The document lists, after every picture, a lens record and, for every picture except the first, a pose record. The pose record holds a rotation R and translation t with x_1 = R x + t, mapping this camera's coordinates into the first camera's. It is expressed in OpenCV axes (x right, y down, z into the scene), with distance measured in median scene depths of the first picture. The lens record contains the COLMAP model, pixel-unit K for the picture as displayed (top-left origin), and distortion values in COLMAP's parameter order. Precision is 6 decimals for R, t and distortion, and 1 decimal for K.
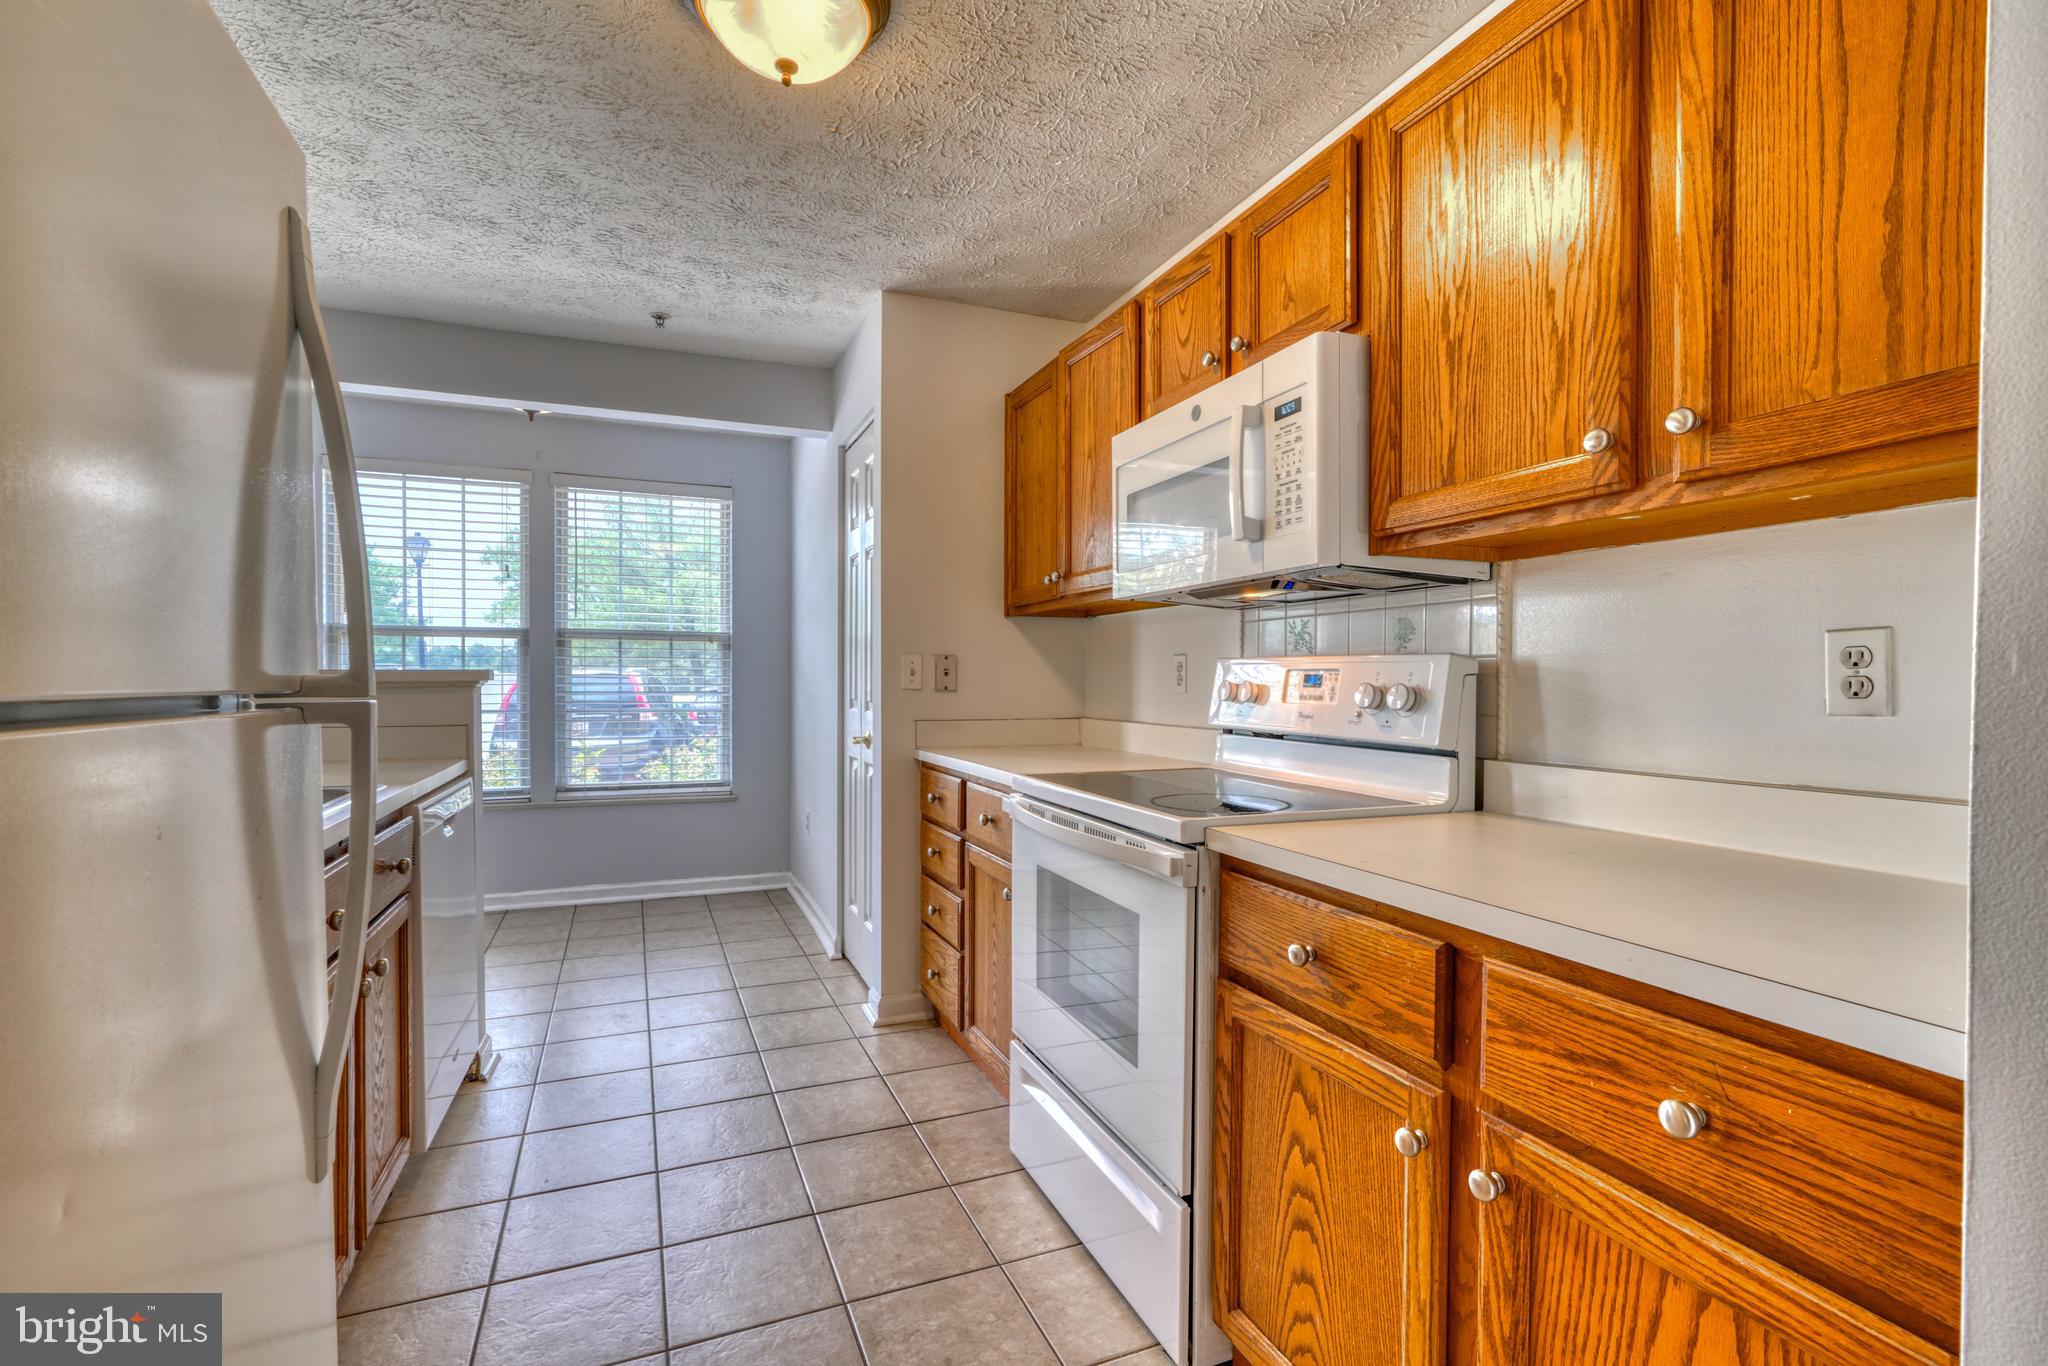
lens RADIAL K [[921.0, 0, 1010.5], [0, 921.0, 688.0], [0, 0, 1]] dist [-0.009718, 0.004714]
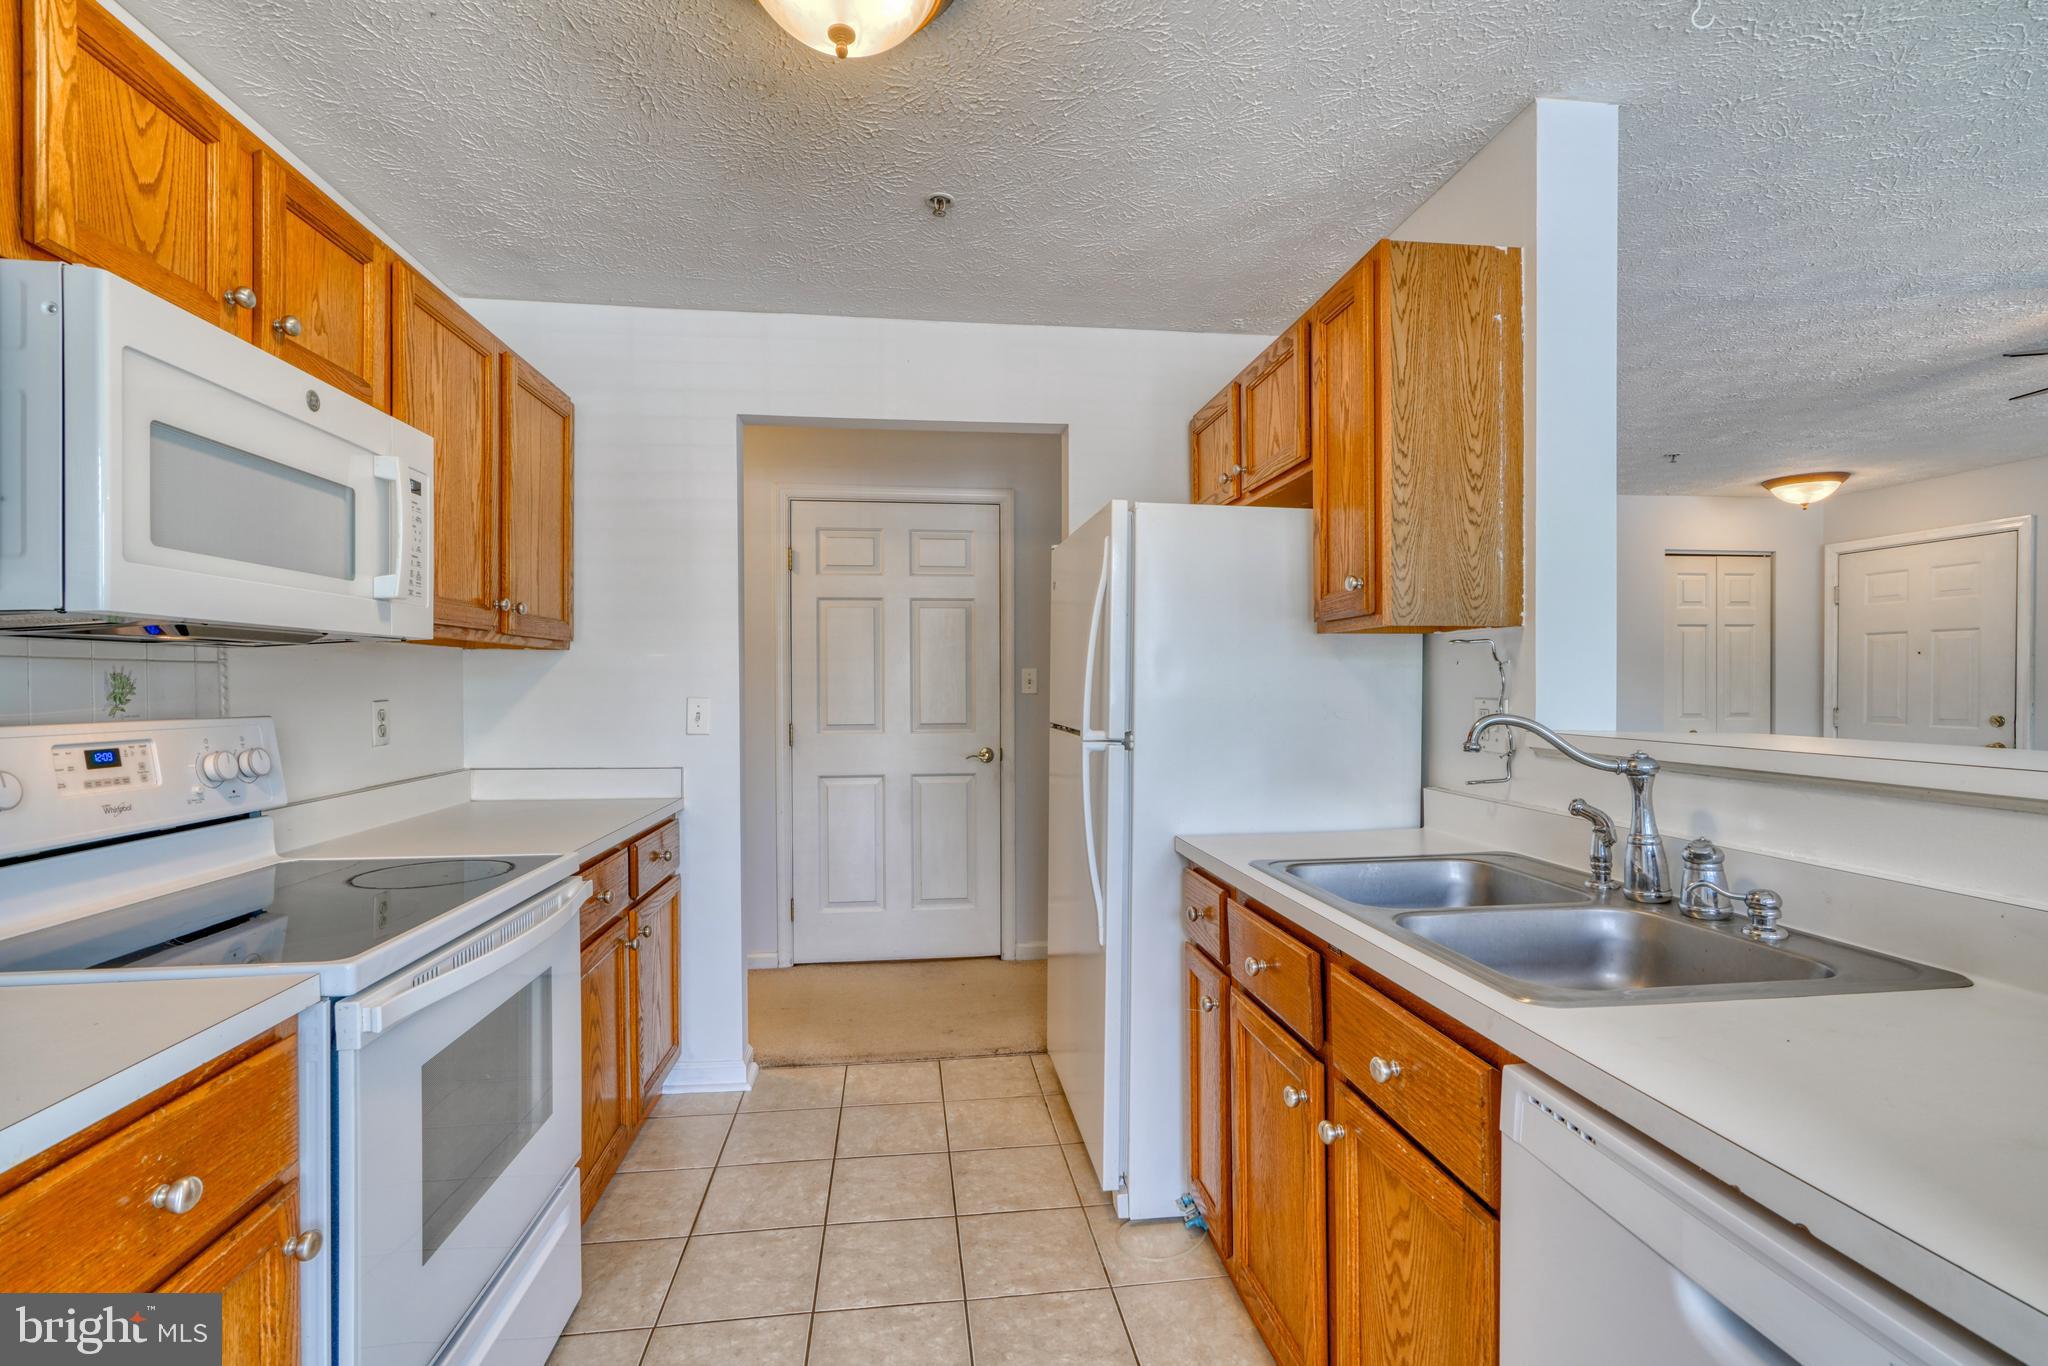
lens RADIAL K [[921.0, 0, 1026.4], [0, 921.0, 688.0], [0, 0, 1]] dist [-0.009718, 0.004714]
pose [[-0.971656, -0.007108, 0.236291, -0.386703], [-0.004573, 0.999926, 0.011275, -0.054627], [-0.236353, 0.009875, -0.971617, 1.136639]]
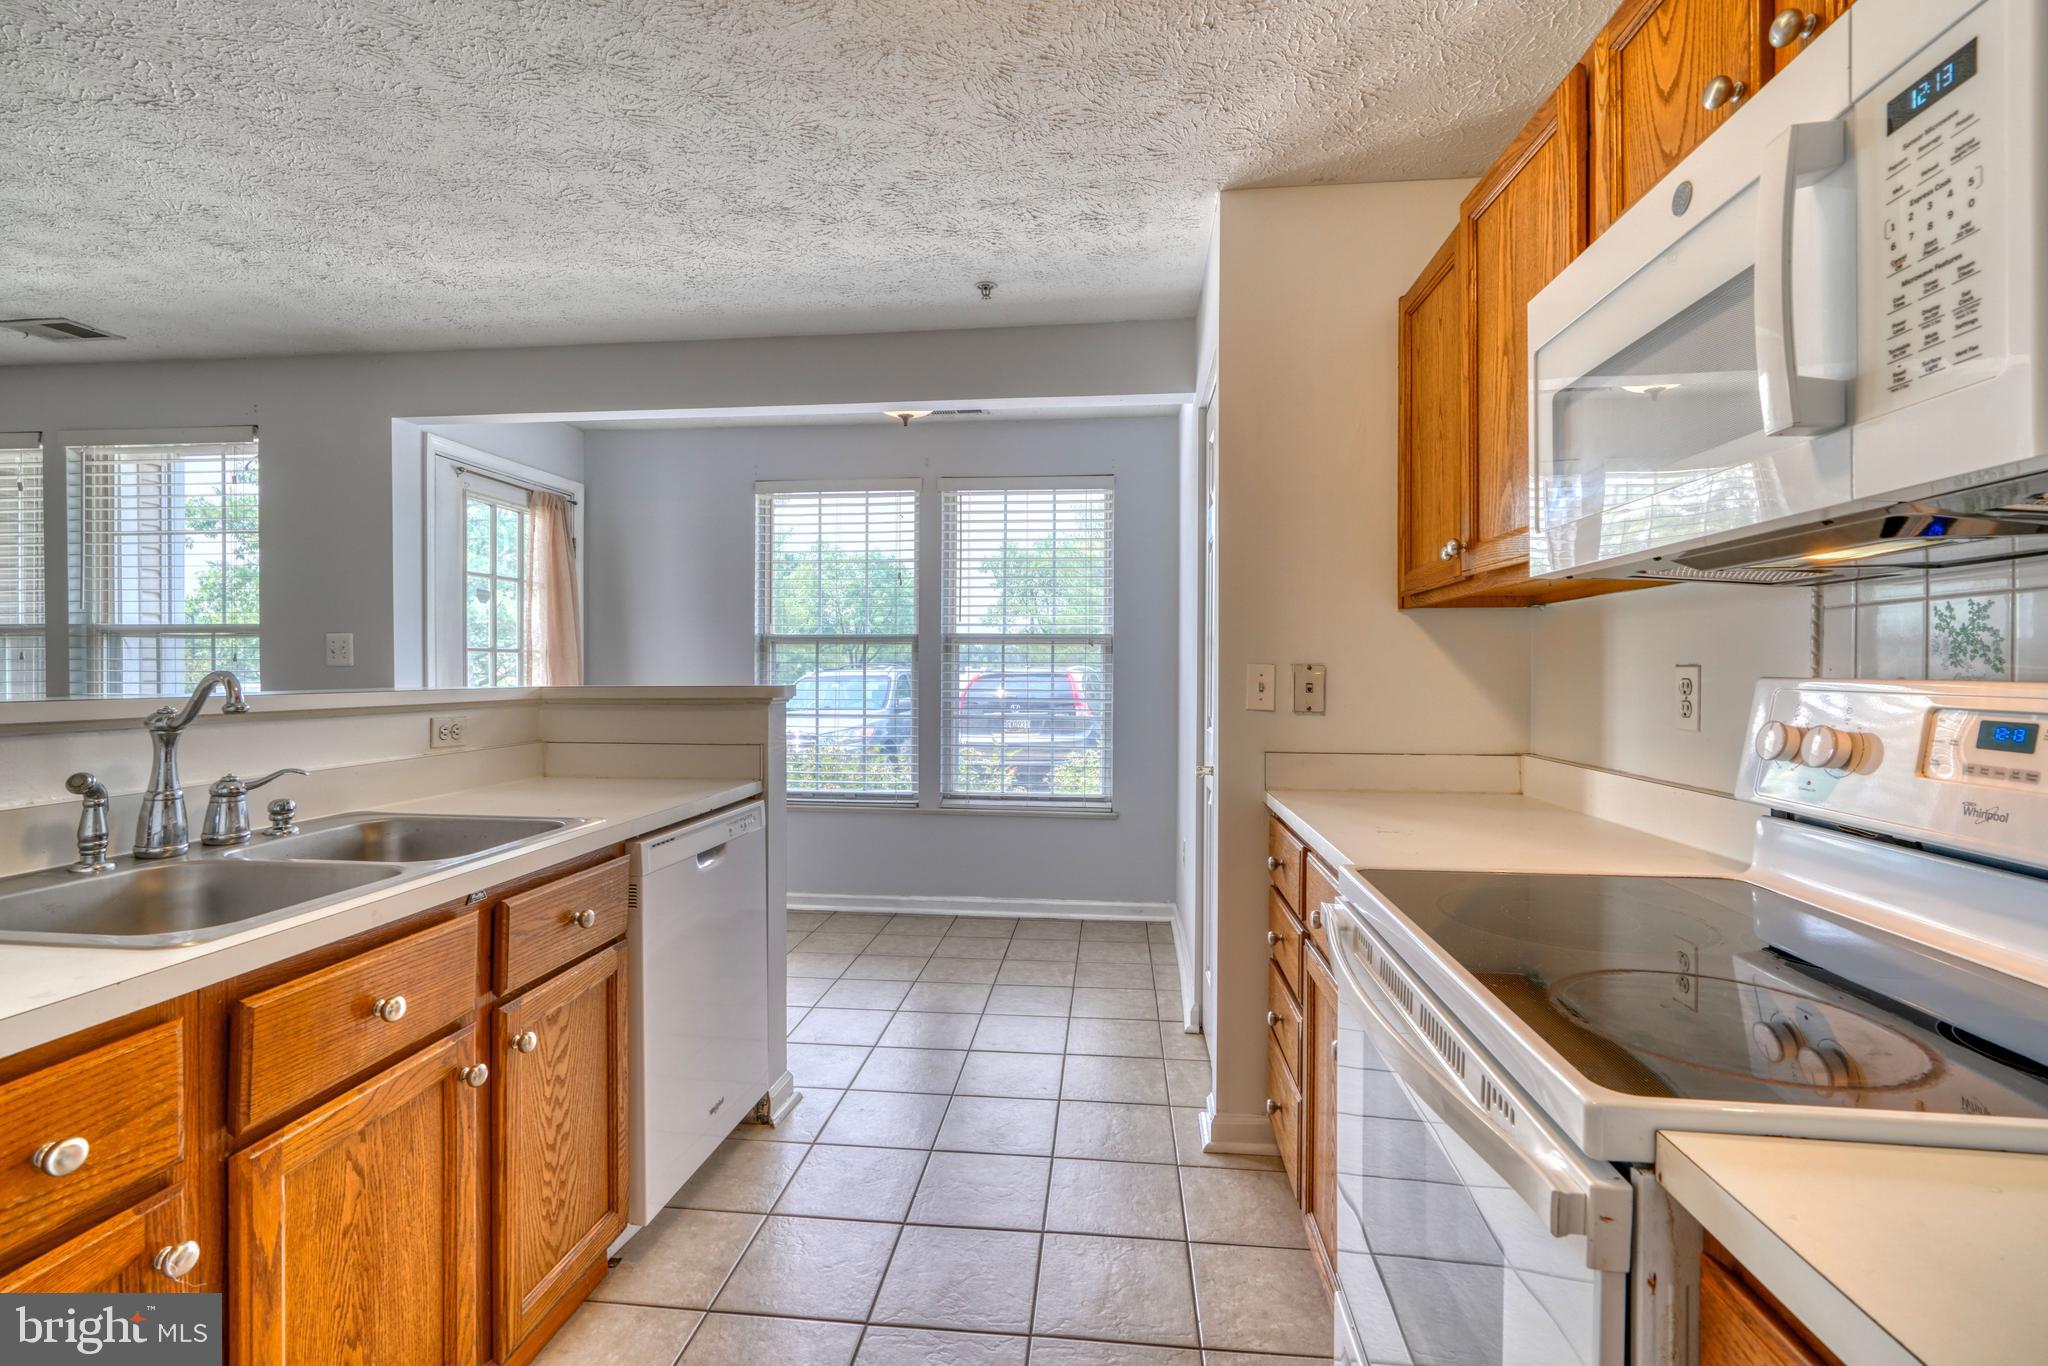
lens RADIAL K [[921.0, 0, 1017.6], [0, 921.0, 673.8], [0, 0, 1]] dist [-0.009718, 0.004714]
pose [[0.880546, -0.000058, -0.473960, 0.085571], [-0.003738, 0.999968, -0.007067, -0.025605], [0.473945, 0.007994, 0.880518, 0.280154]]
